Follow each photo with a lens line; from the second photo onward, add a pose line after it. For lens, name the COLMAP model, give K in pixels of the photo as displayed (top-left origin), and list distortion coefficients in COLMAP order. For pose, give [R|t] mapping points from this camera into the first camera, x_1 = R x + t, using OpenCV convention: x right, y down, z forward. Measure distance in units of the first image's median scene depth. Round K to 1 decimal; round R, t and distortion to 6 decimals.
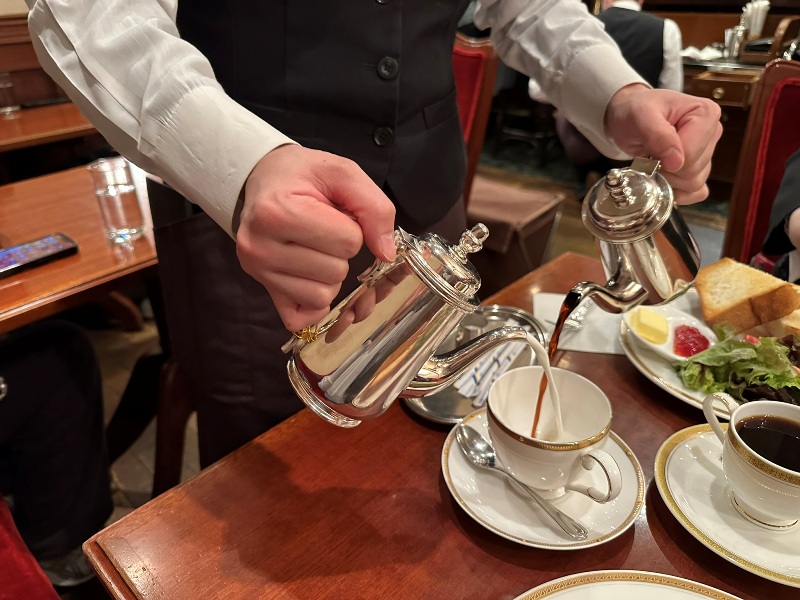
lens RADIAL K [[569.9, 0, 400.1], [0, 569.9, 300.6], [0, 0, 1]] dist [0.000660, -0.024697]
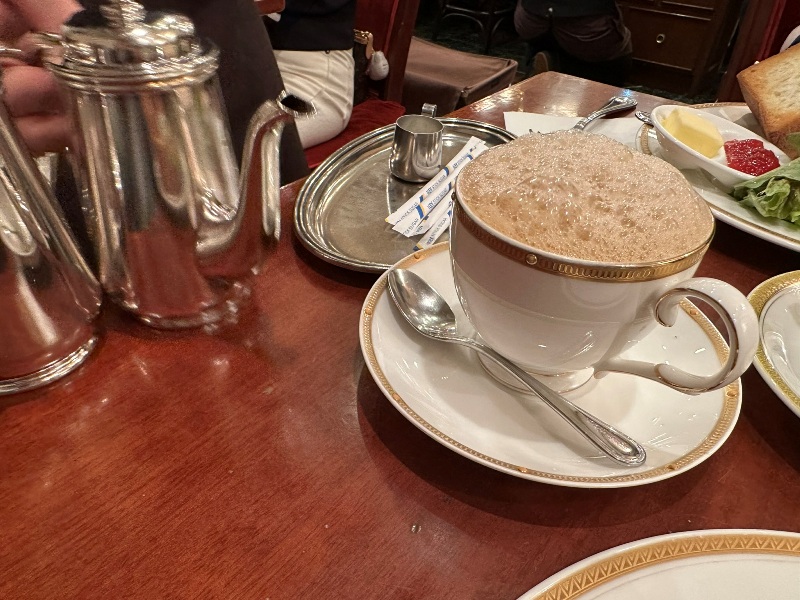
lens RADIAL K [[569.9, 0, 400.6], [0, 569.9, 302.2], [0, 0, 1]] dist [0.000660, -0.024697]
pose [[0.992589, 0.010367, 0.121080, 0.043634], [-0.028719, 0.988143, 0.150824, 0.169426], [-0.118080, -0.153184, 0.981118, 0.450470]]
